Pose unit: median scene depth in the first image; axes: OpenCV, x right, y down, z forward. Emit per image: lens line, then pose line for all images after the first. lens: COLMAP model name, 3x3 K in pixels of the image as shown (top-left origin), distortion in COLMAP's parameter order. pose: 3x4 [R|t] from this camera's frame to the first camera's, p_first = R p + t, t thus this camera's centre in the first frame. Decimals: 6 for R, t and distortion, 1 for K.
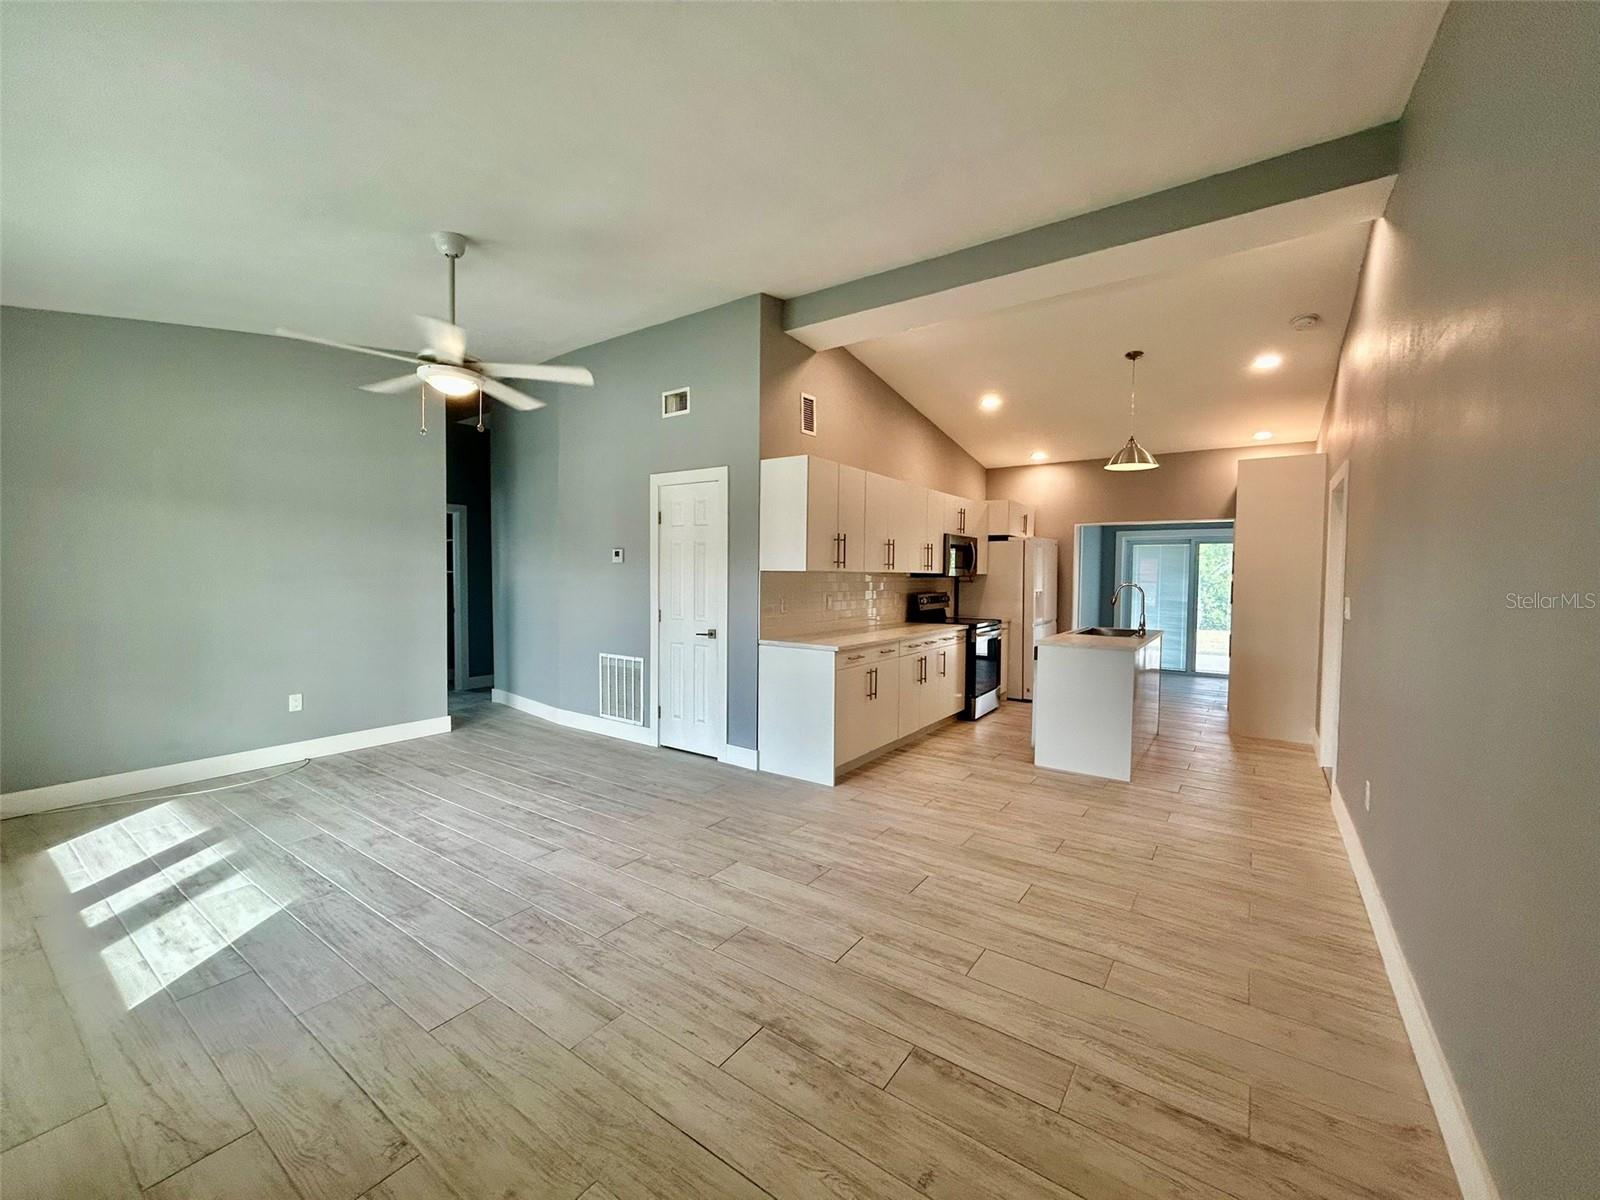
lens RADIAL K [[644.0, 0, 793.9], [0, 644.0, 599.7], [0, 0, 1]] dist [0.002598, 0.000103]
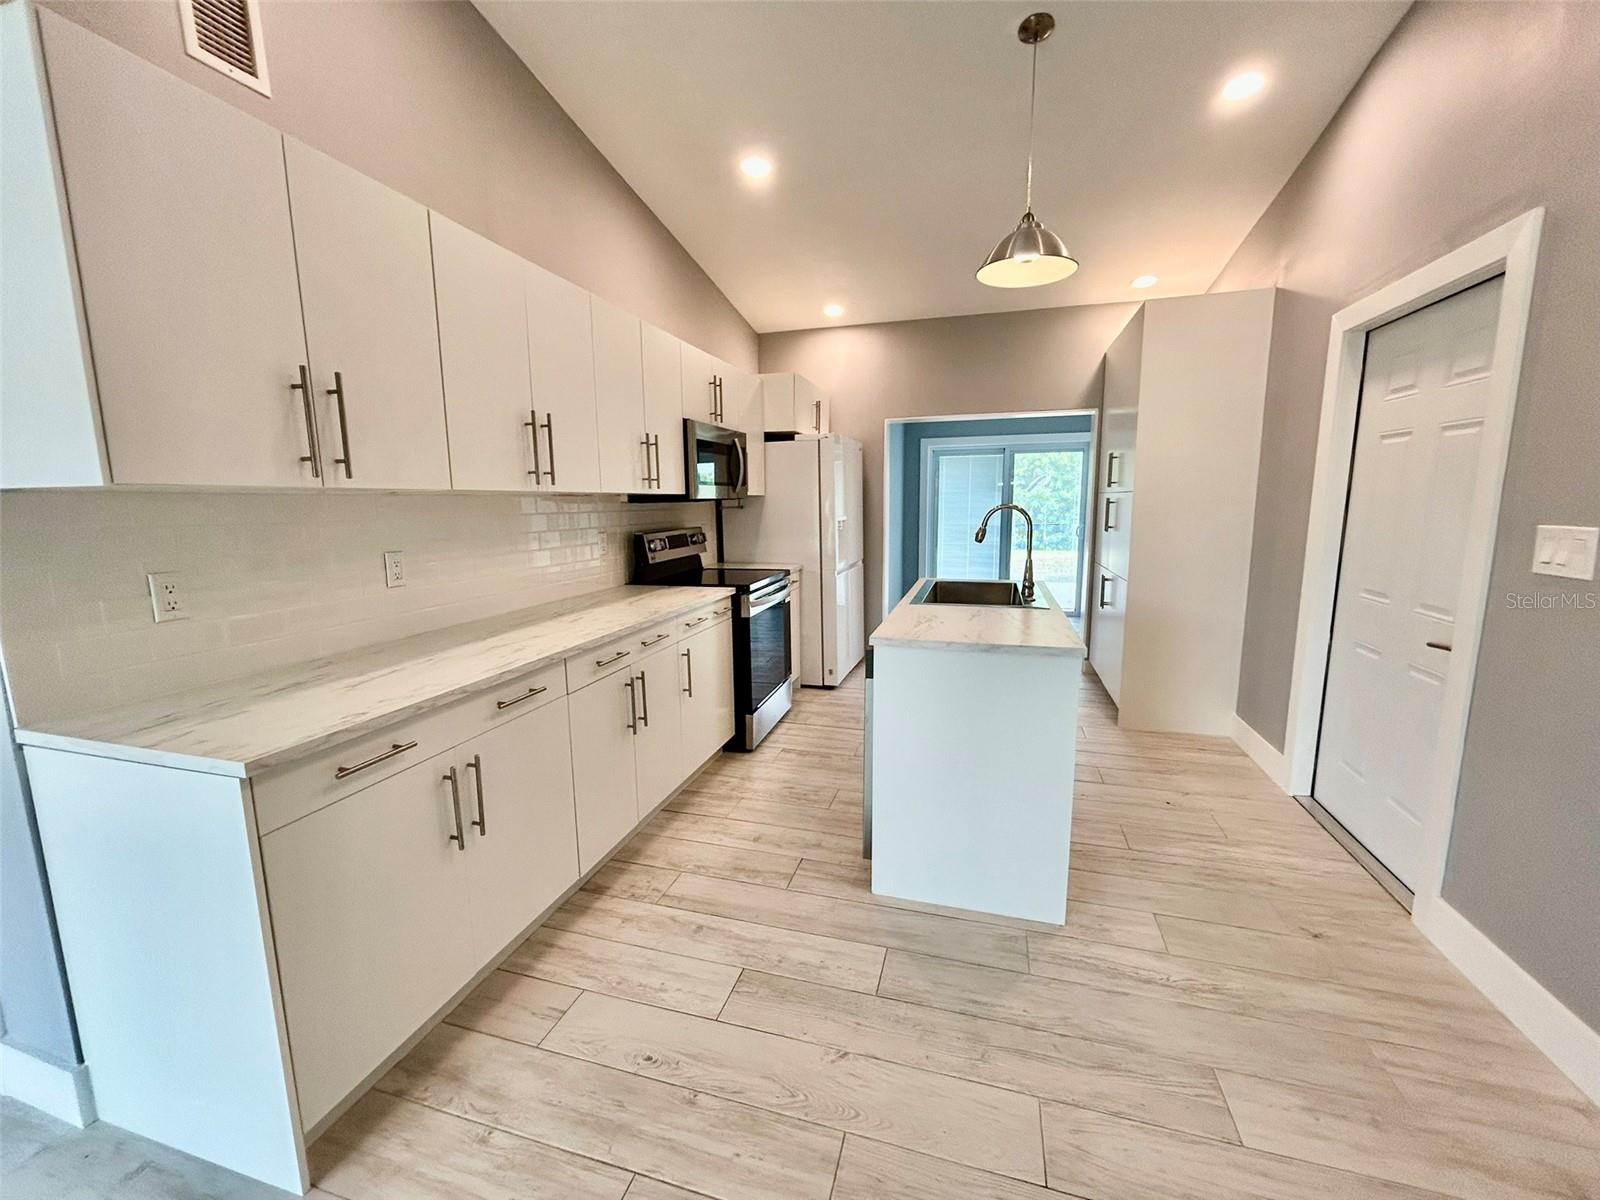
lens RADIAL K [[644.0, 0, 793.9], [0, 644.0, 599.7], [0, 0, 1]] dist [0.002598, 0.000103]
pose [[0.945587, -0.069448, 0.317870, 0.136533], [0.032997, 0.992387, 0.118656, -0.013812], [-0.323691, -0.101711, 0.940680, 0.442491]]
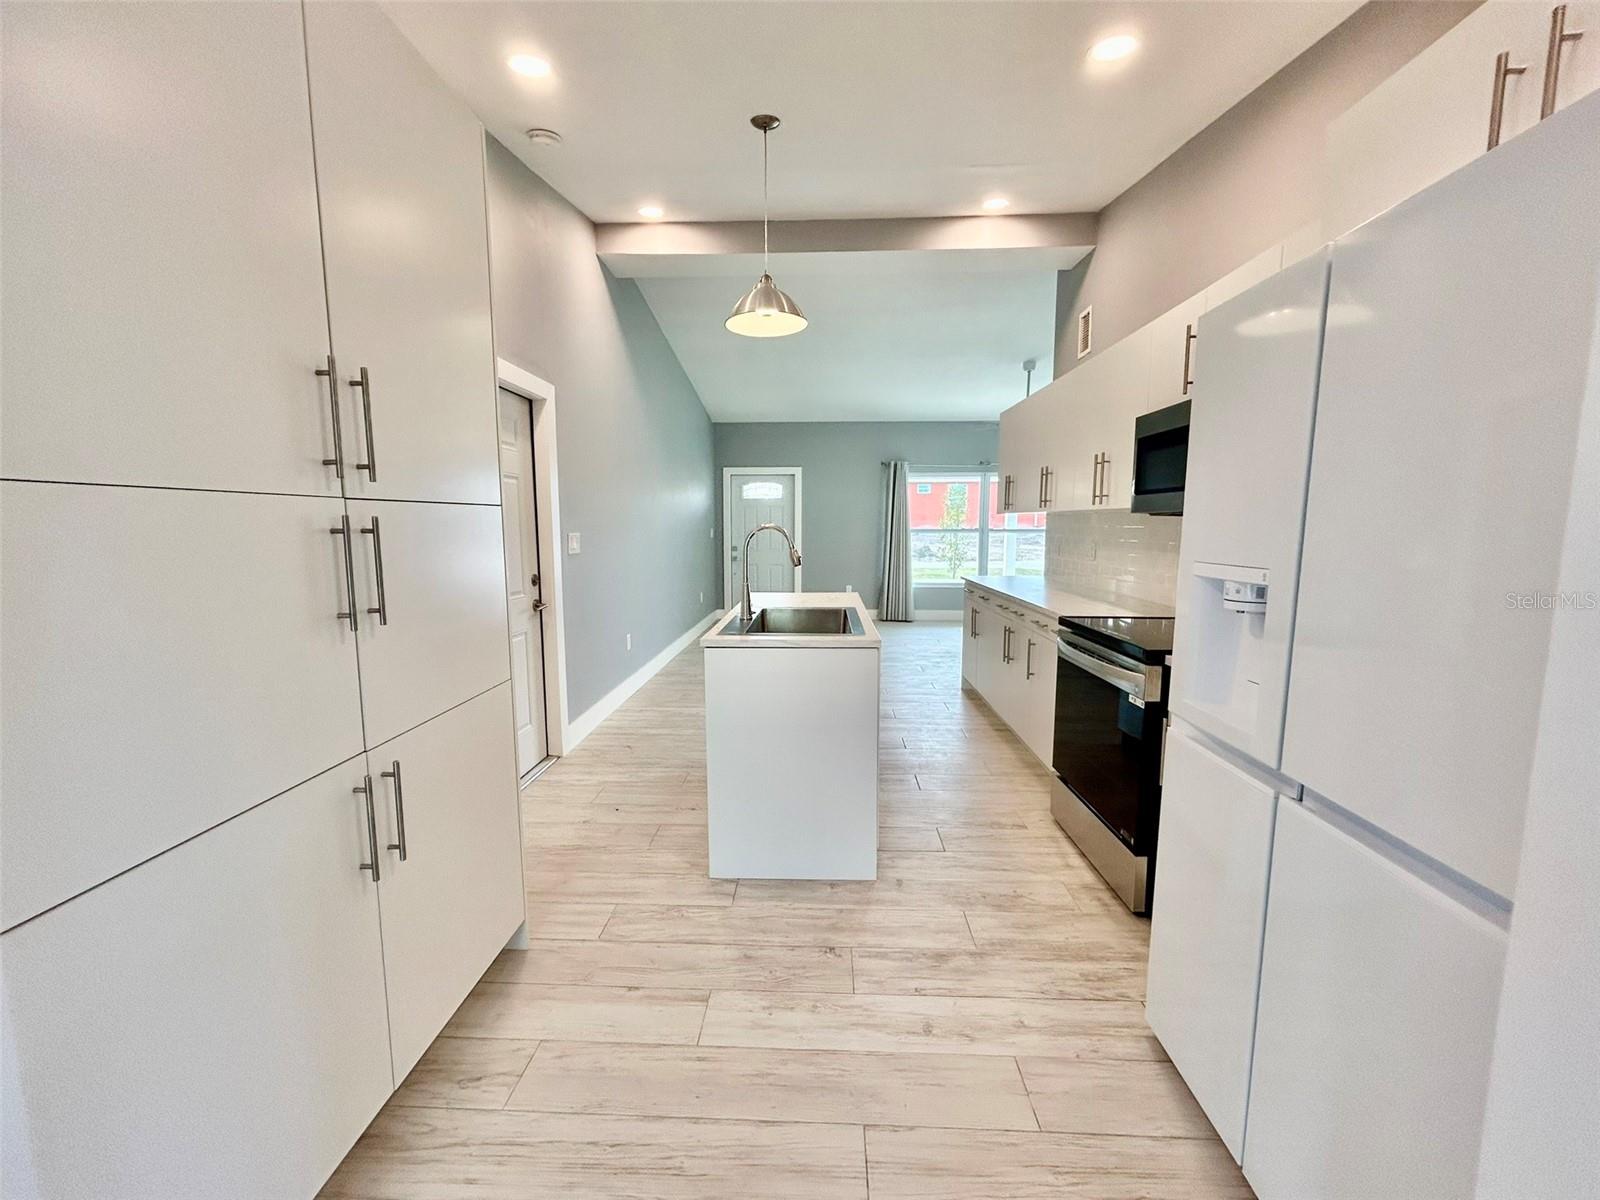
lens RADIAL K [[643.4, 0, 800.0], [0, 643.4, 600.0], [0, 0, 1]] dist [-0.001251, 0.000200]
pose [[-0.835230, 0.058153, -0.546817, 0.663668], [-0.027392, 0.988758, 0.146993, -0.035767], [0.549218, 0.137751, -0.824248, 1.221324]]
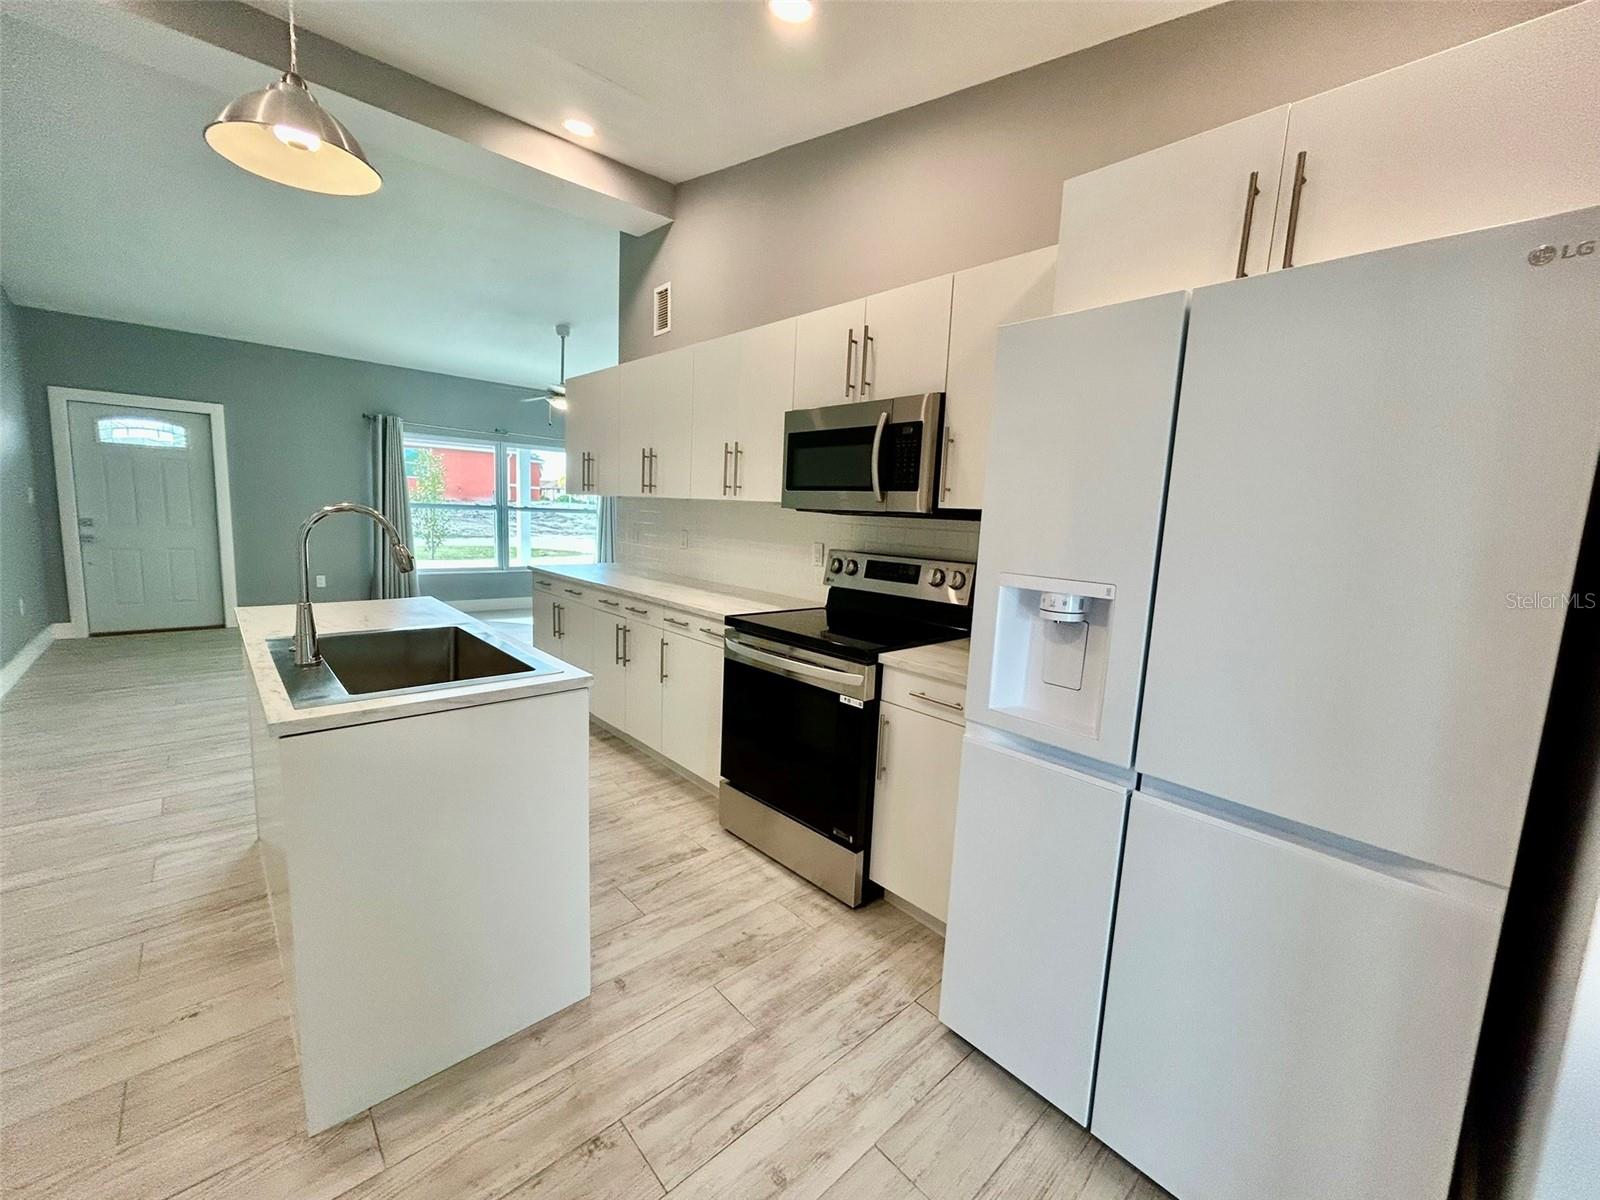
lens RADIAL K [[644.0, 0, 793.9], [0, 644.0, 599.7], [0, 0, 1]] dist [0.002598, 0.000103]
pose [[-0.209281, 0.116982, -0.970833, 0.663038], [-0.086136, 0.986754, 0.137469, -0.035133], [0.974055, 0.112393, -0.196432, 1.077462]]
